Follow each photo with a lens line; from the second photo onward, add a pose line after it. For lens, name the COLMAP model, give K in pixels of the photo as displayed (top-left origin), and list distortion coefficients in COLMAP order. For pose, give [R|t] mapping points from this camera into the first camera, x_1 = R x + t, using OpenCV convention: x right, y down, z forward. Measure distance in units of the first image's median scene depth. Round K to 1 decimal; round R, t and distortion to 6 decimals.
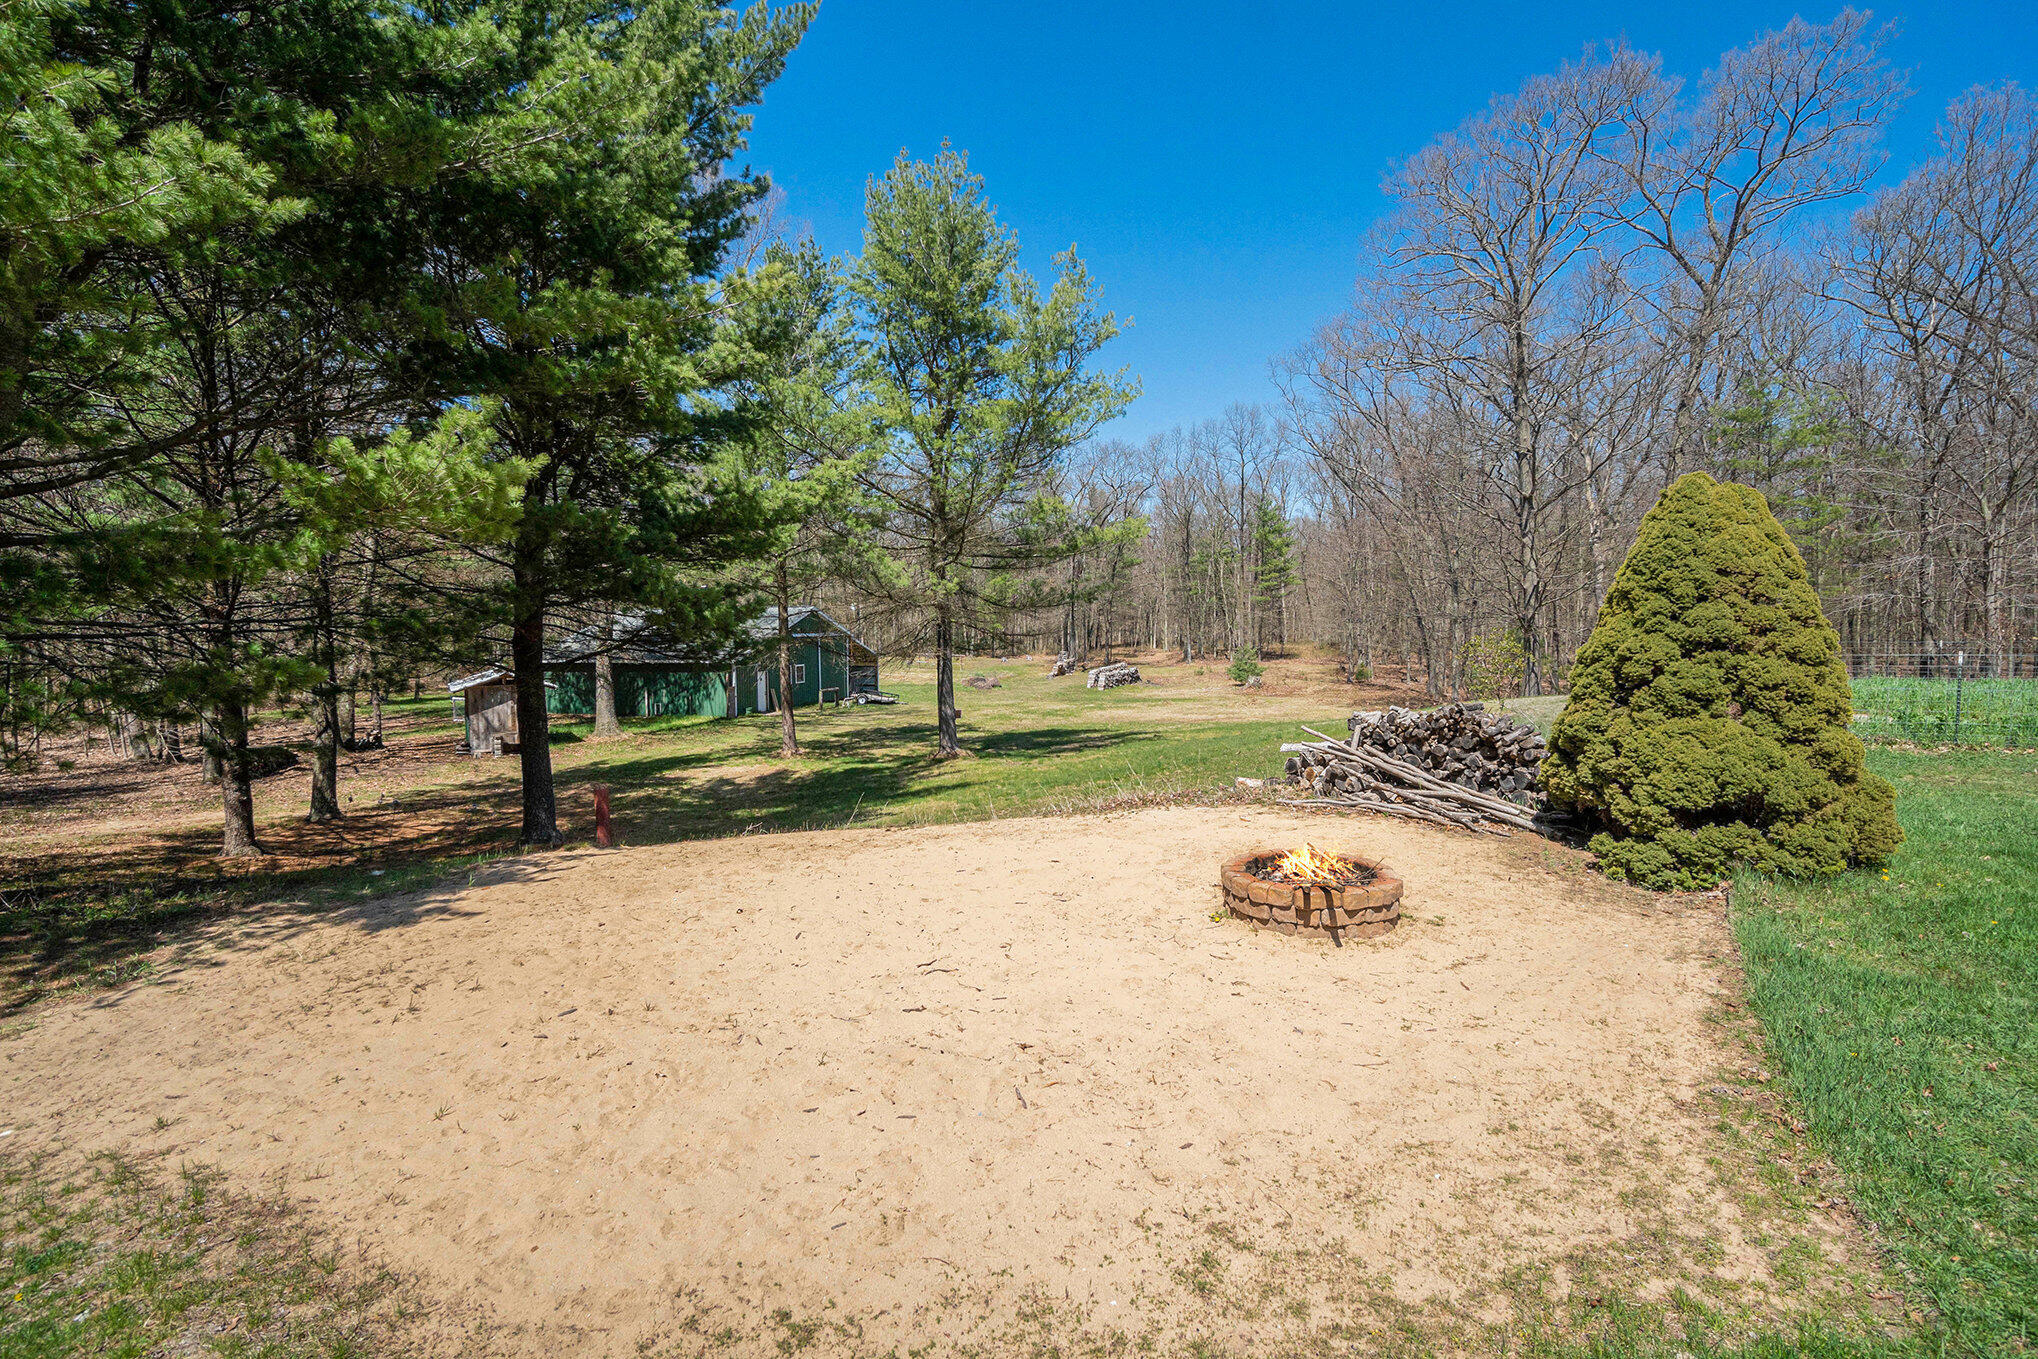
lens RADIAL K [[999.6, 0, 1019.0], [0, 999.6, 679.5], [0, 0, 1]] dist [-0.024917, -0.000143]
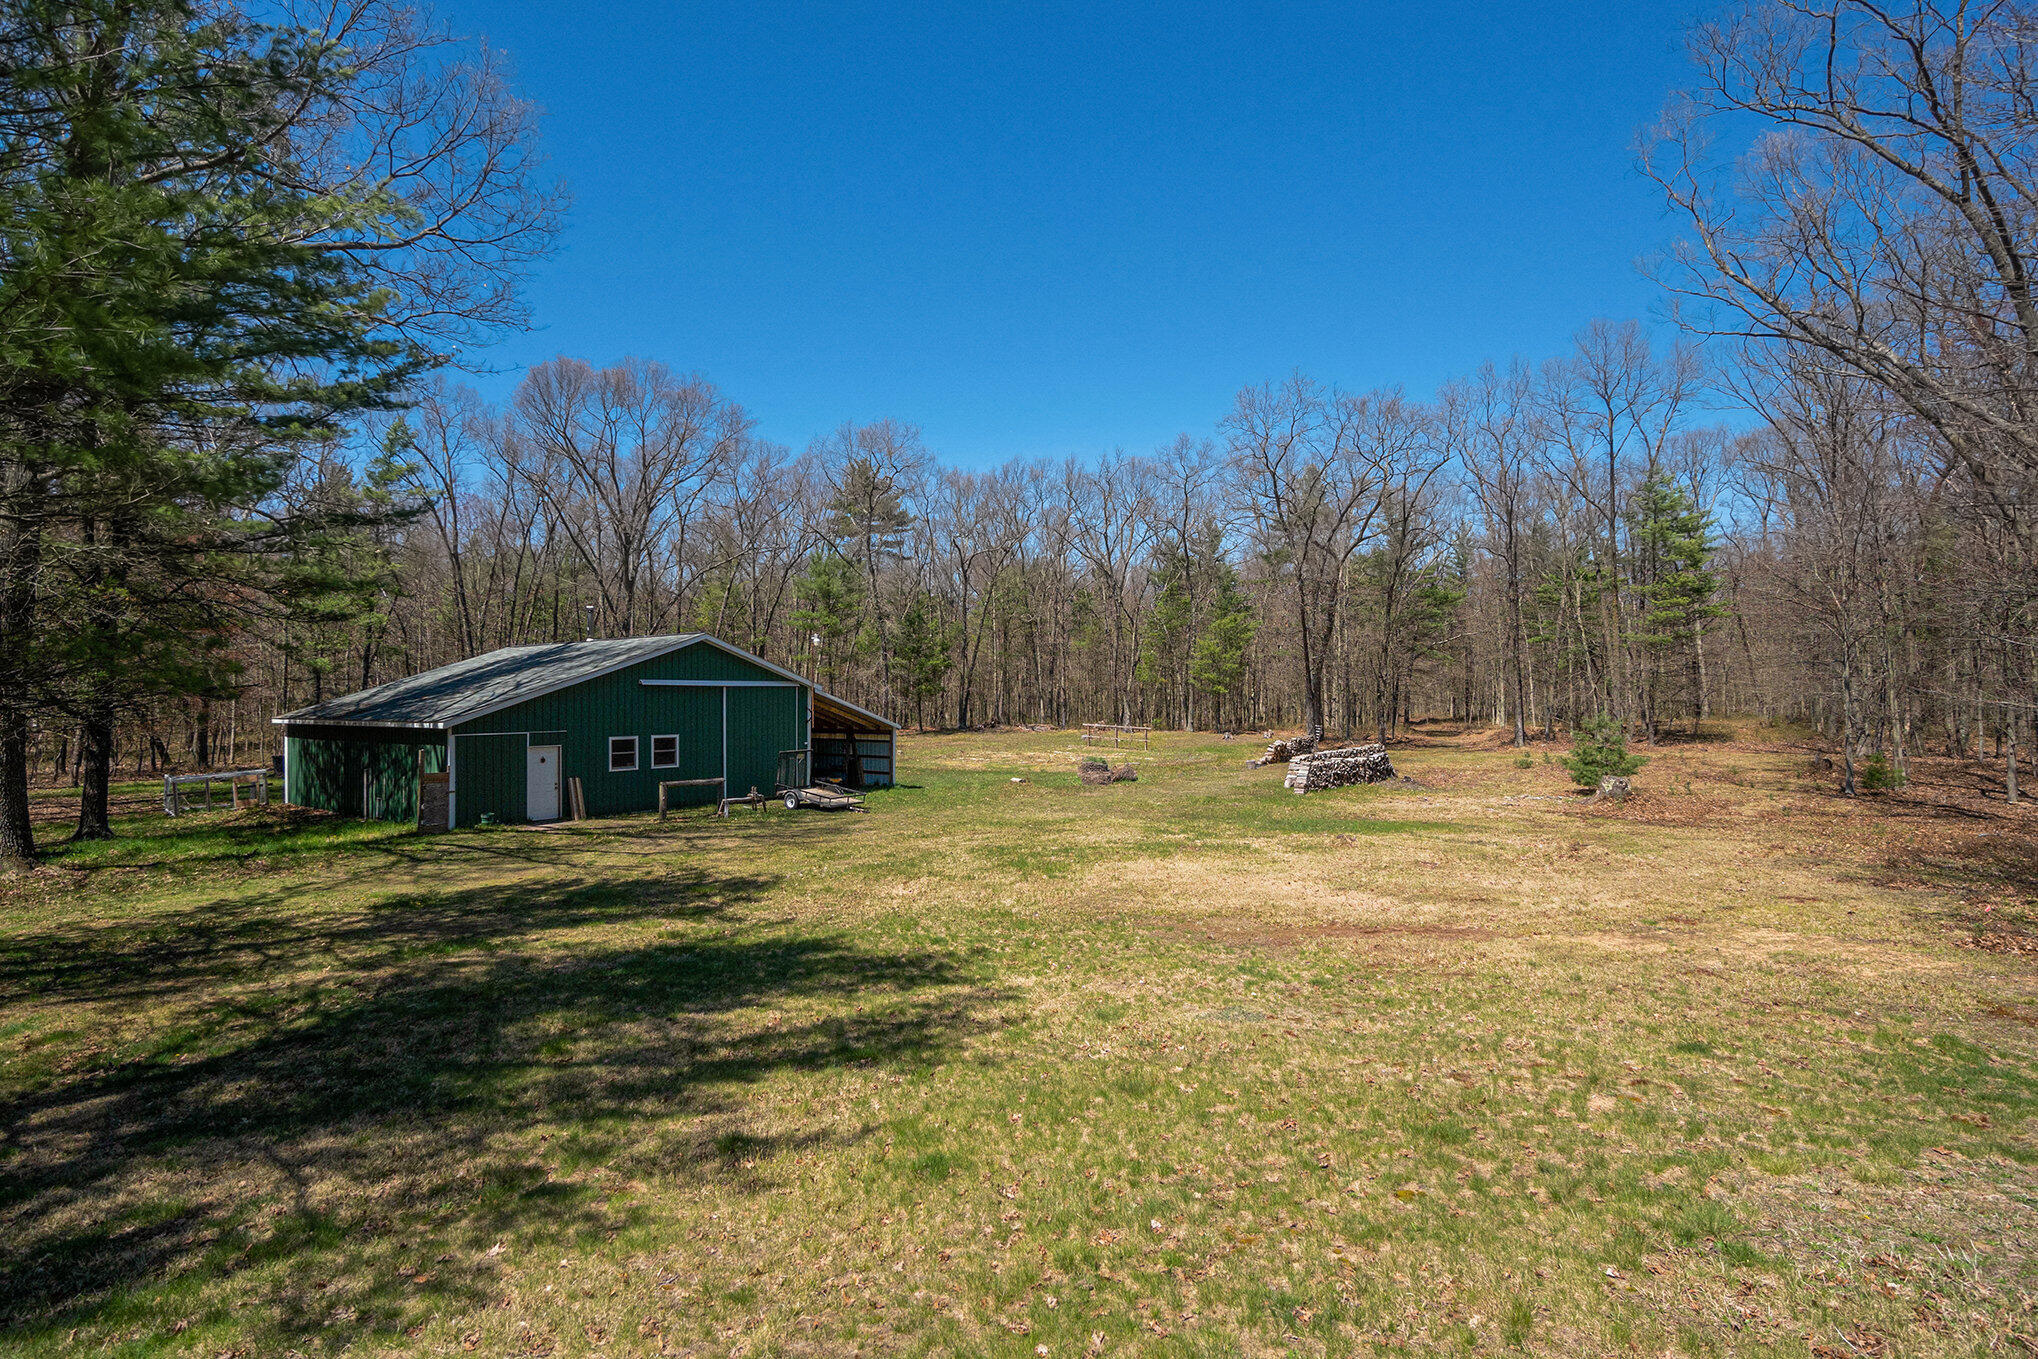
lens RADIAL K [[999.6, 0, 1019.0], [0, 999.6, 679.5], [0, 0, 1]] dist [-0.024917, -0.000143]
pose [[0.936940, -0.002513, -0.349481, 0.121464], [-0.024144, 0.997120, -0.071900, -0.007845], [0.348656, 0.075804, 0.934180, 0.408345]]
